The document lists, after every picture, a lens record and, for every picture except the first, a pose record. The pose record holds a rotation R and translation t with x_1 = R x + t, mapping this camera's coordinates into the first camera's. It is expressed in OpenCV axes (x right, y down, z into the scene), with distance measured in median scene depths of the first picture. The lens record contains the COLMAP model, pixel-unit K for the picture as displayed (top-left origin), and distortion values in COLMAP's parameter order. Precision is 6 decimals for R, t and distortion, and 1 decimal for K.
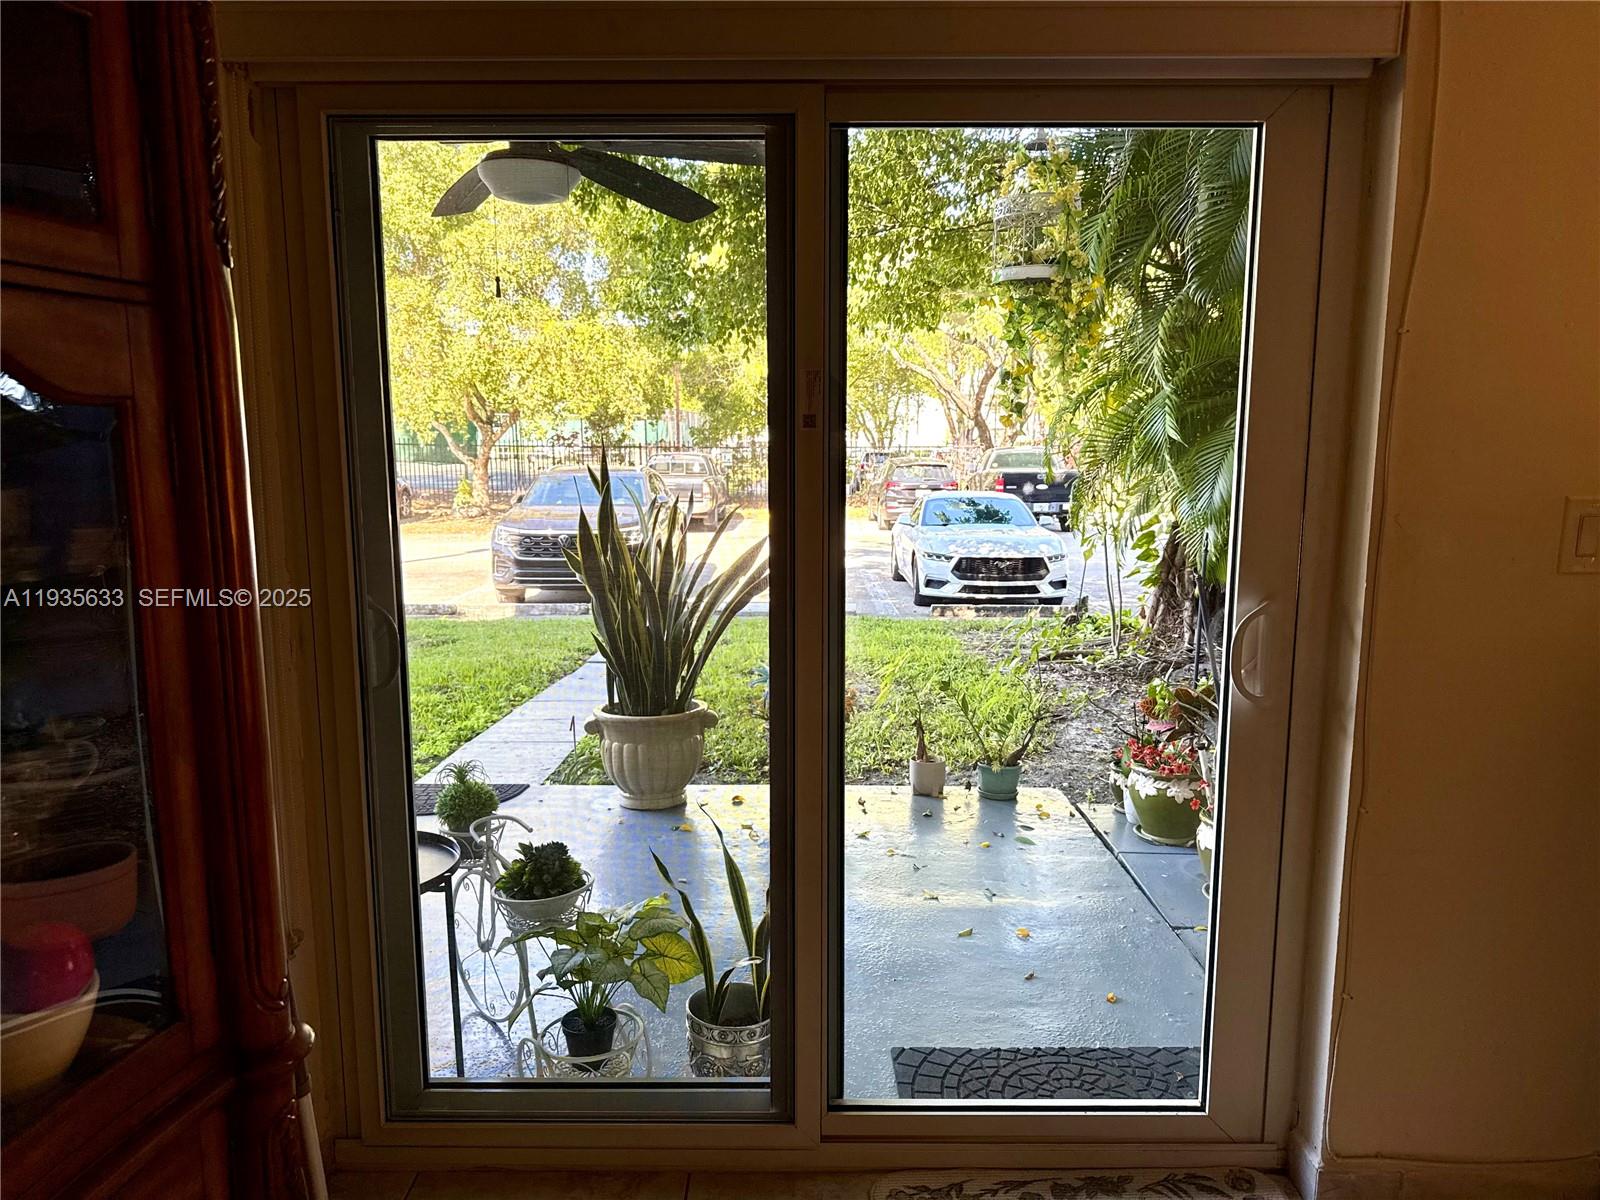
lens RADIAL K [[1135.5, 0, 805.5], [0, 1135.5, 606.7], [0, 0, 1]] dist [0.140840, -0.209369]
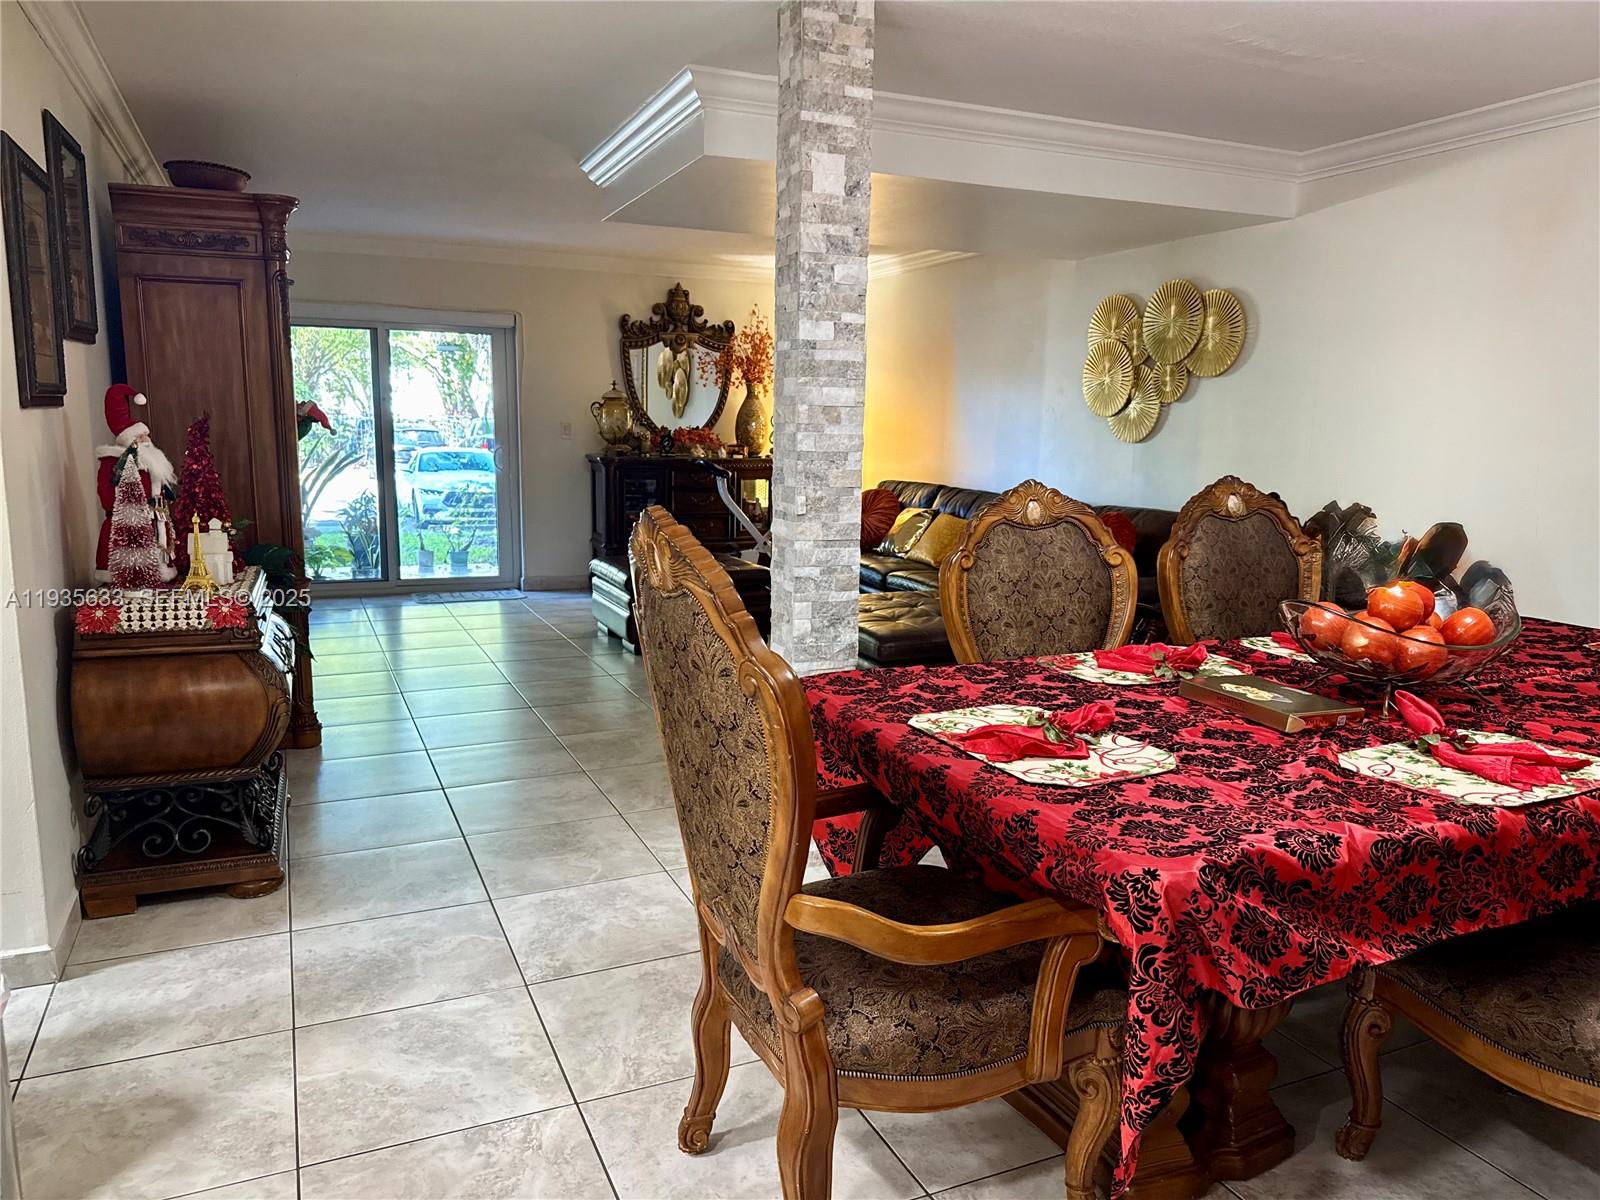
lens RADIAL K [[1113.1, 0, 793.4], [0, 1113.1, 605.8], [0, 0, 1]] dist [0.134326, 0.000138]
pose [[0.913956, -0.055294, 0.402029, -0.096745], [0.047105, 0.998432, 0.030234, 0.154548], [-0.403071, -0.008695, 0.915128, -0.984956]]
